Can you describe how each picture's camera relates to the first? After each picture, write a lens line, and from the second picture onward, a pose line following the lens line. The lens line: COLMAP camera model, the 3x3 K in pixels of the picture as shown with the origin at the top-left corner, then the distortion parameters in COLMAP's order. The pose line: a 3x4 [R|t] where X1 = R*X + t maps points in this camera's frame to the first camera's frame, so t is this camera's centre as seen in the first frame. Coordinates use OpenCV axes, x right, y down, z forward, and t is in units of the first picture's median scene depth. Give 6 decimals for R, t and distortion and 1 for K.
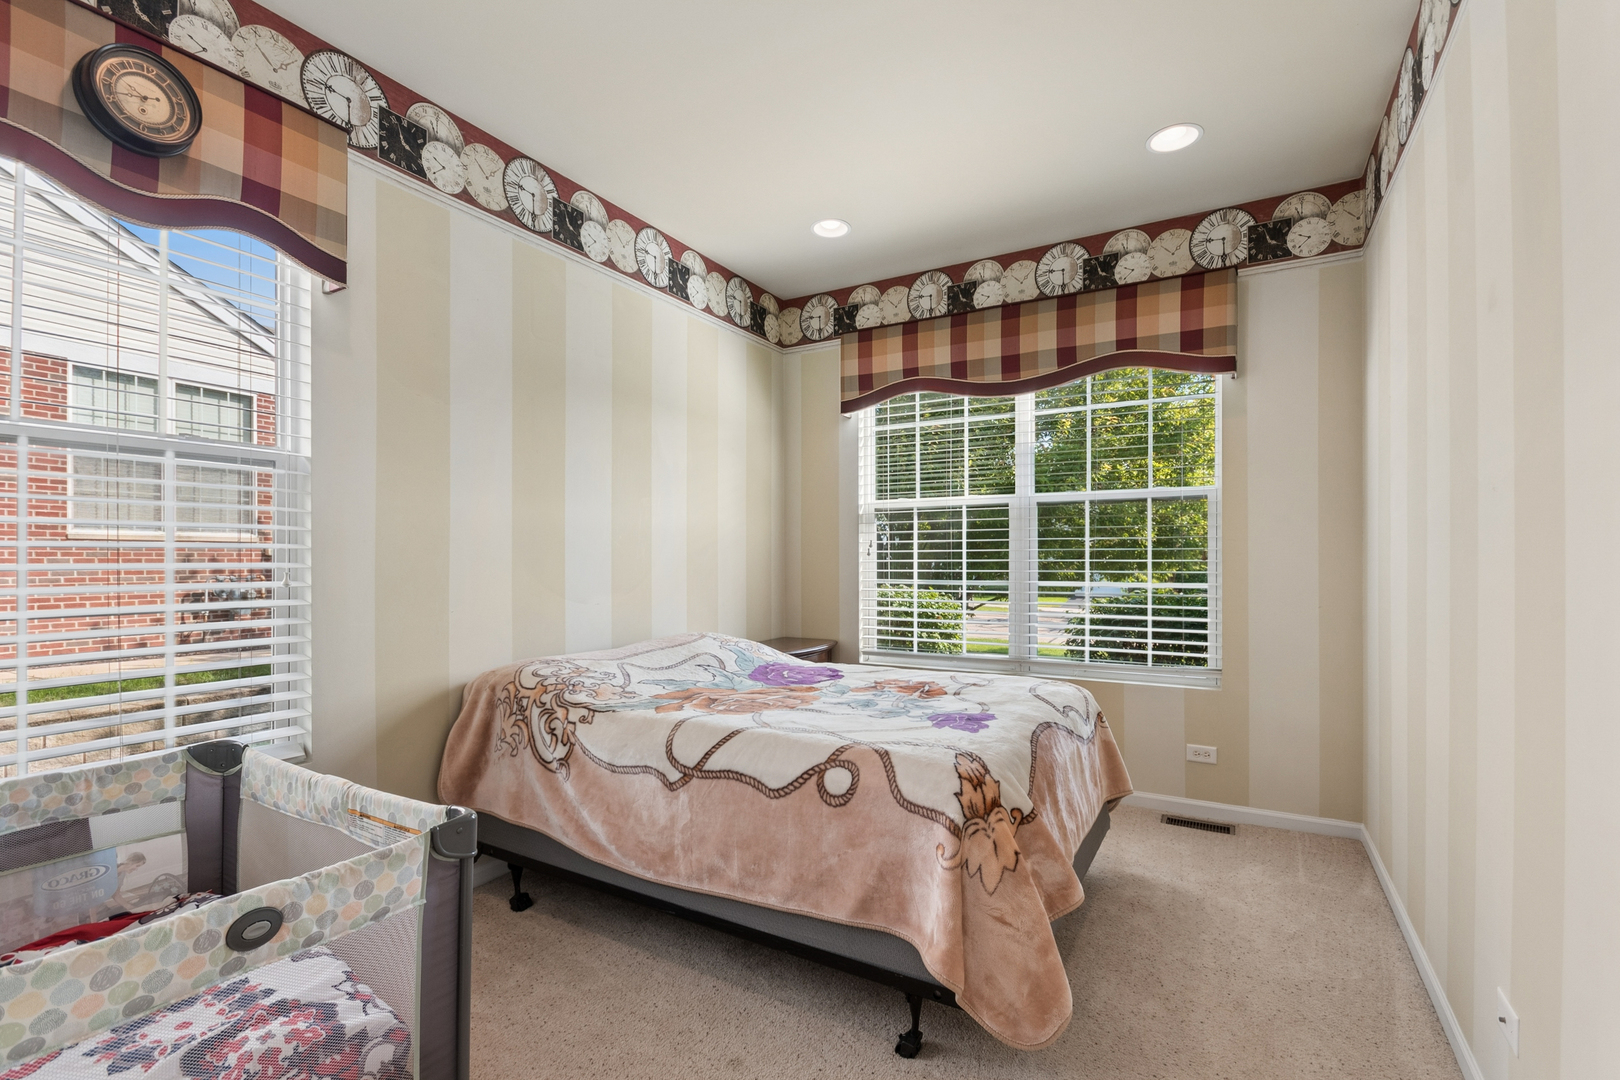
lens RADIAL K [[736.3, 0, 807.2], [0, 736.3, 551.3], [0, 0, 1]] dist [0.001680, 0.000004]
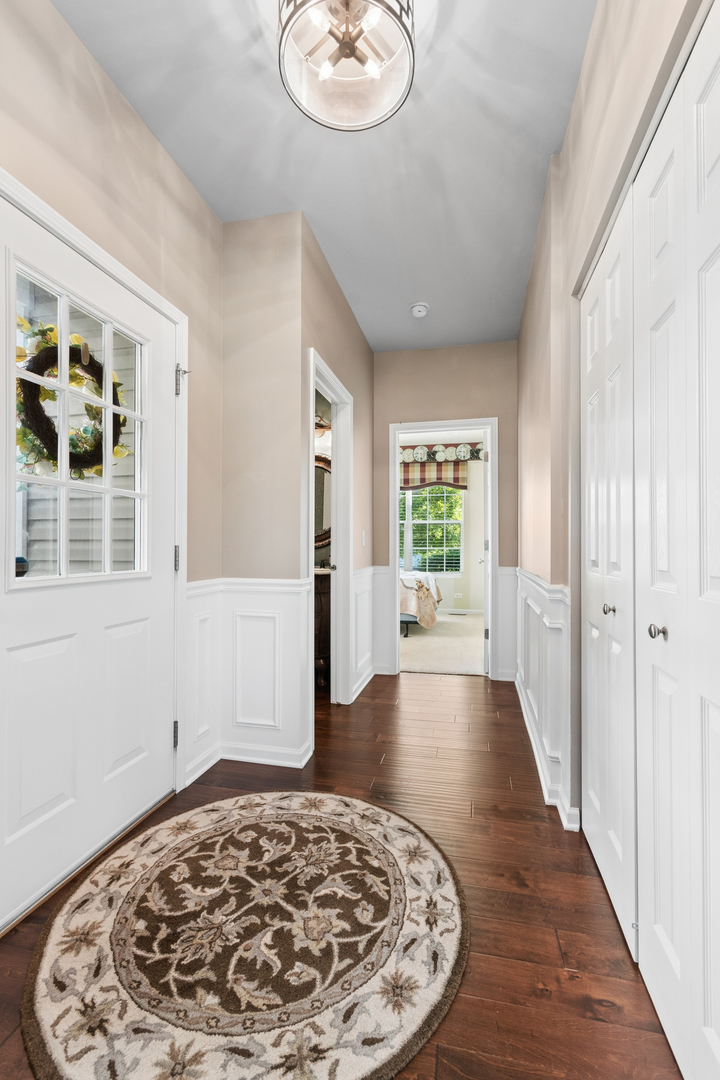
lens RADIAL K [[471.8, 0, 362.9], [0, 471.8, 541.0], [0, 0, 1]] dist [-0.001155, -0.000024]
pose [[0.956726, 0.001568, 0.290985, -0.555402], [-0.002594, 0.999992, 0.003140, 0.007607], [-0.290978, -0.003759, 0.956722, -1.022173]]
